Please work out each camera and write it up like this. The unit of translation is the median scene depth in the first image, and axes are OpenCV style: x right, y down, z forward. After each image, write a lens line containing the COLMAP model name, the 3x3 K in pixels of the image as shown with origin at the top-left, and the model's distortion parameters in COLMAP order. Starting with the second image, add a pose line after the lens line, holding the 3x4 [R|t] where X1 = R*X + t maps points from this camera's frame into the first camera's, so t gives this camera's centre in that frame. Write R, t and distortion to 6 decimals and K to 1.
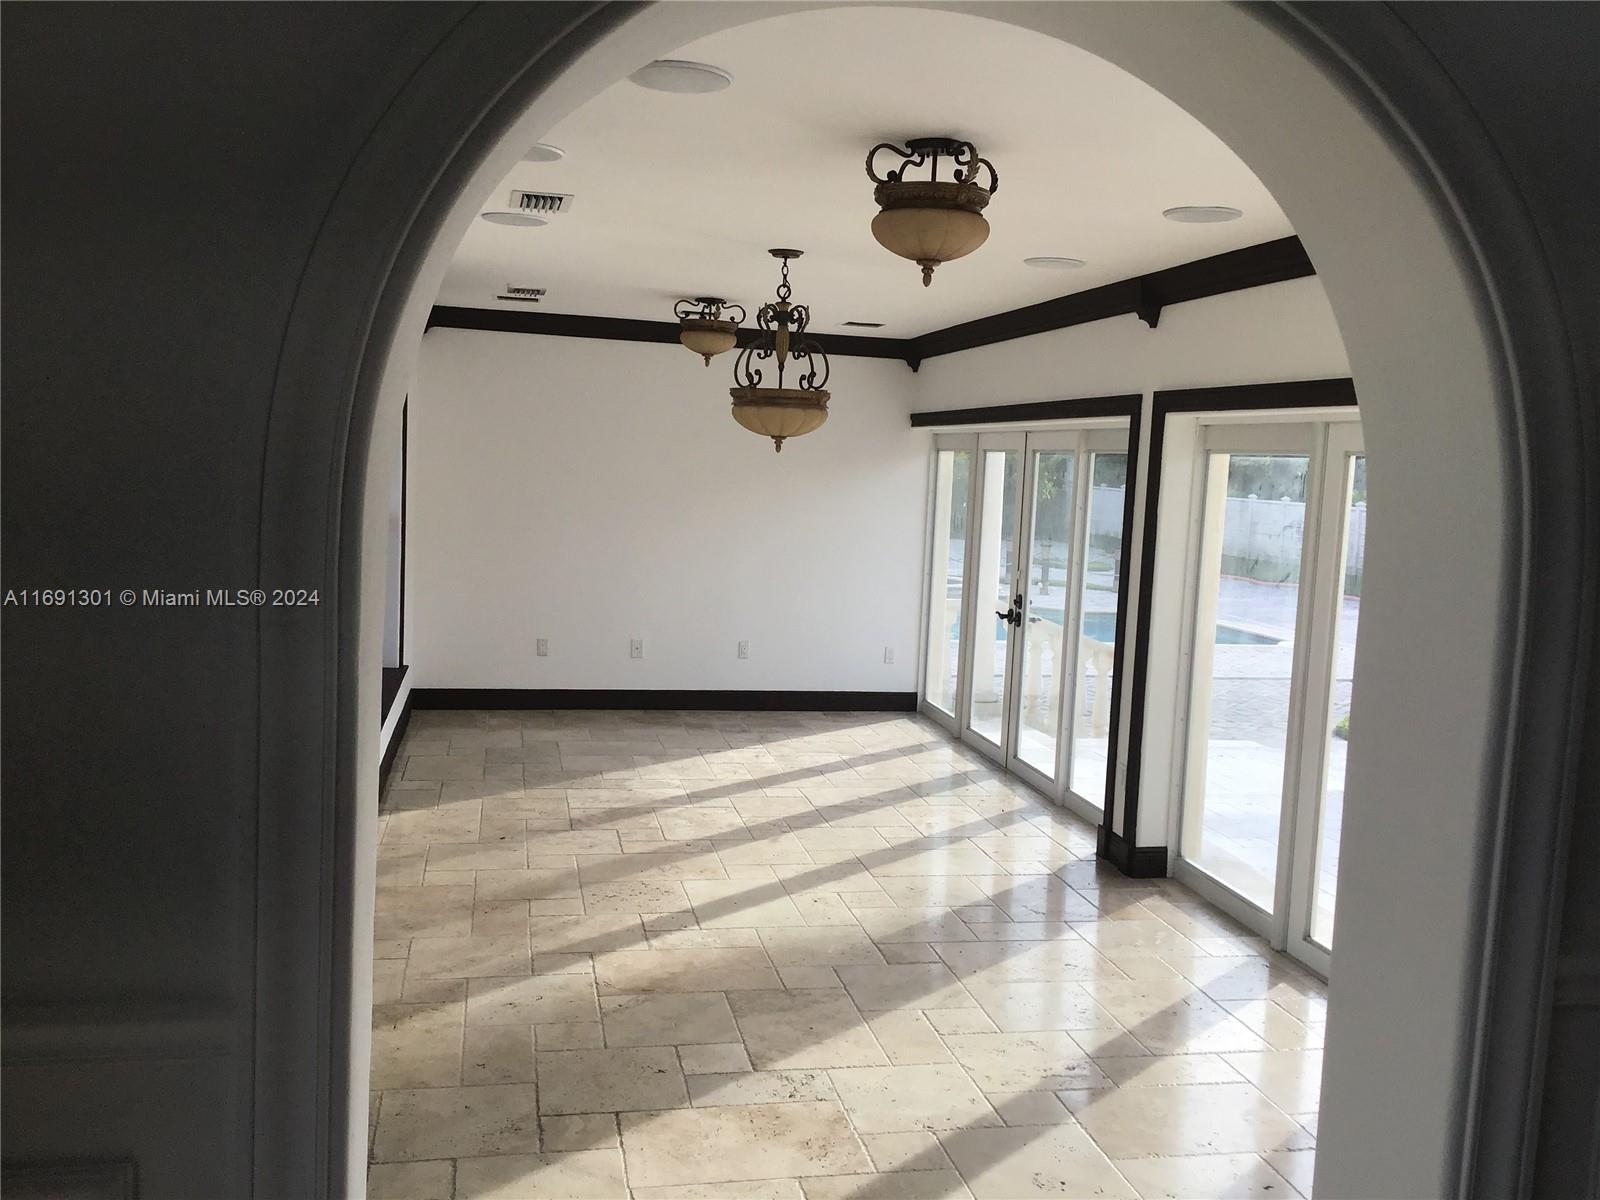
lens RADIAL K [[1448.4, 0, 820.0], [0, 1448.4, 601.7], [0, 0, 1]] dist [0.108181, -0.179031]
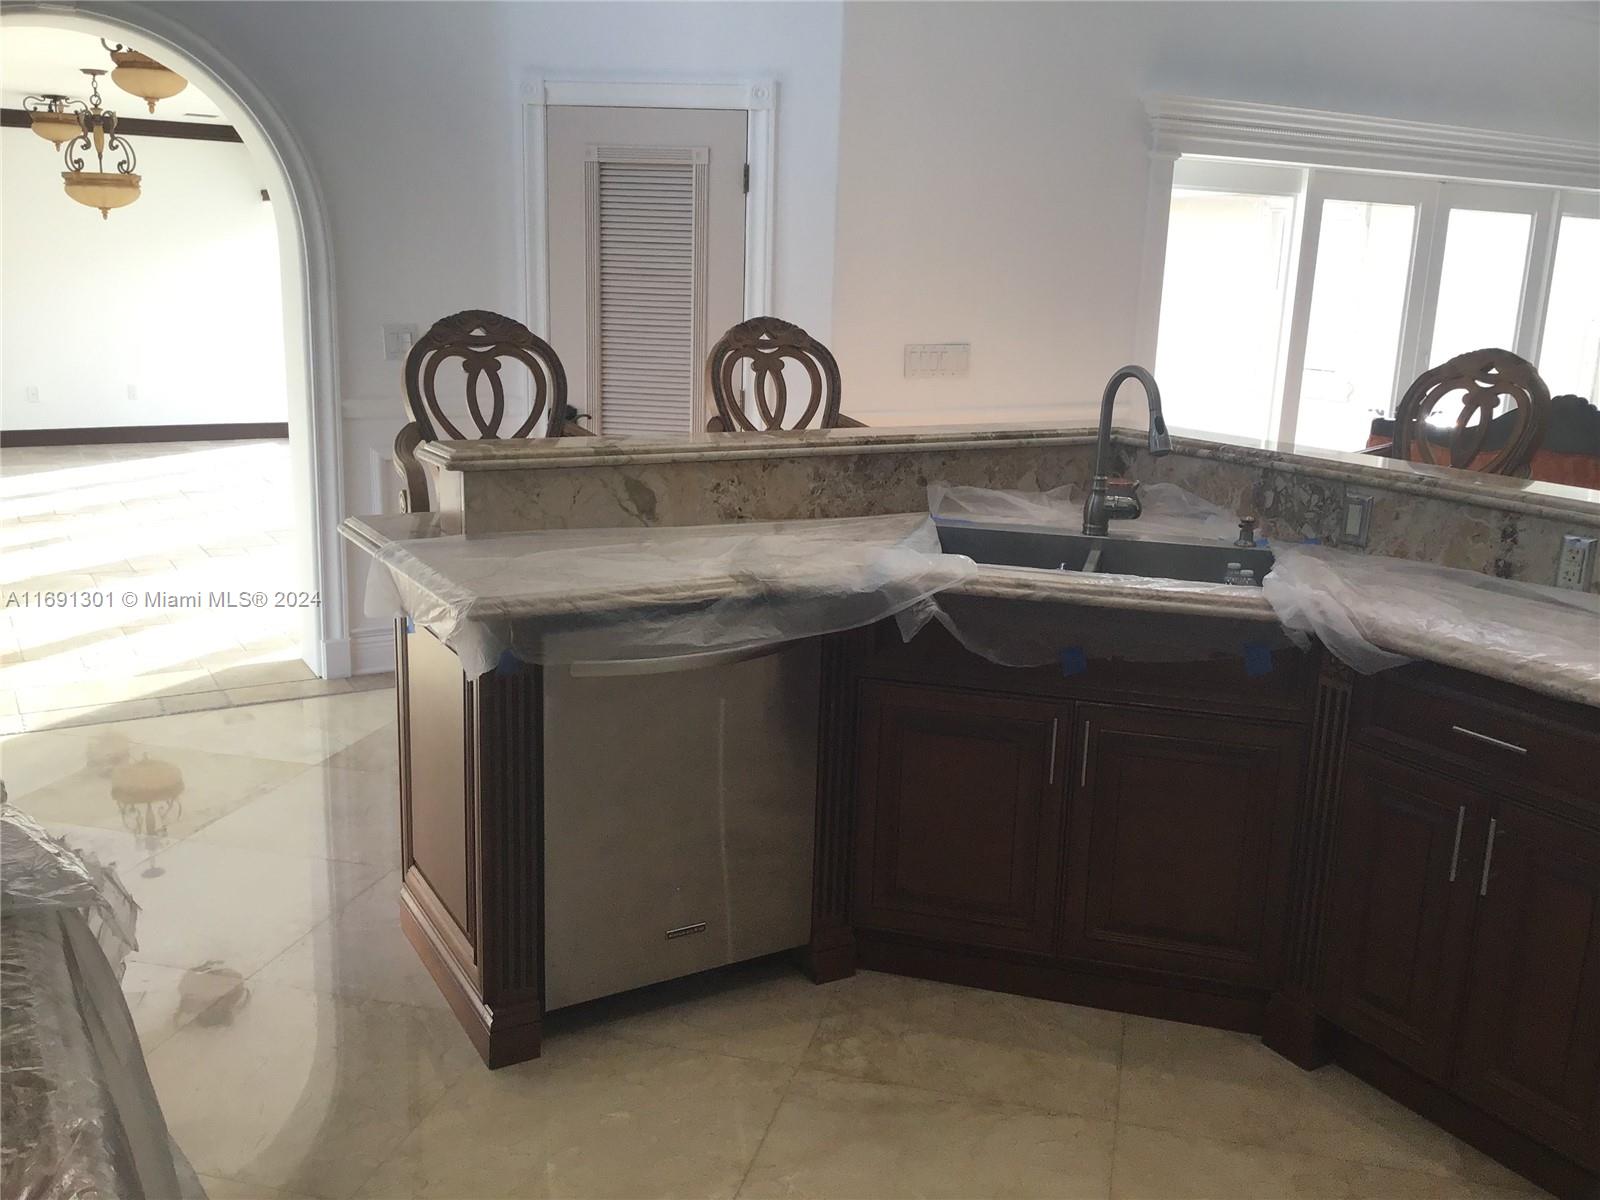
lens RADIAL K [[1448.4, 0, 820.0], [0, 1448.4, 601.7], [0, 0, 1]] dist [0.108181, -0.179031]
pose [[0.943652, -0.091463, 0.318049, 0.134936], [0.043824, 0.987122, 0.153847, 0.070678], [-0.328025, -0.131240, 0.935508, -0.585009]]
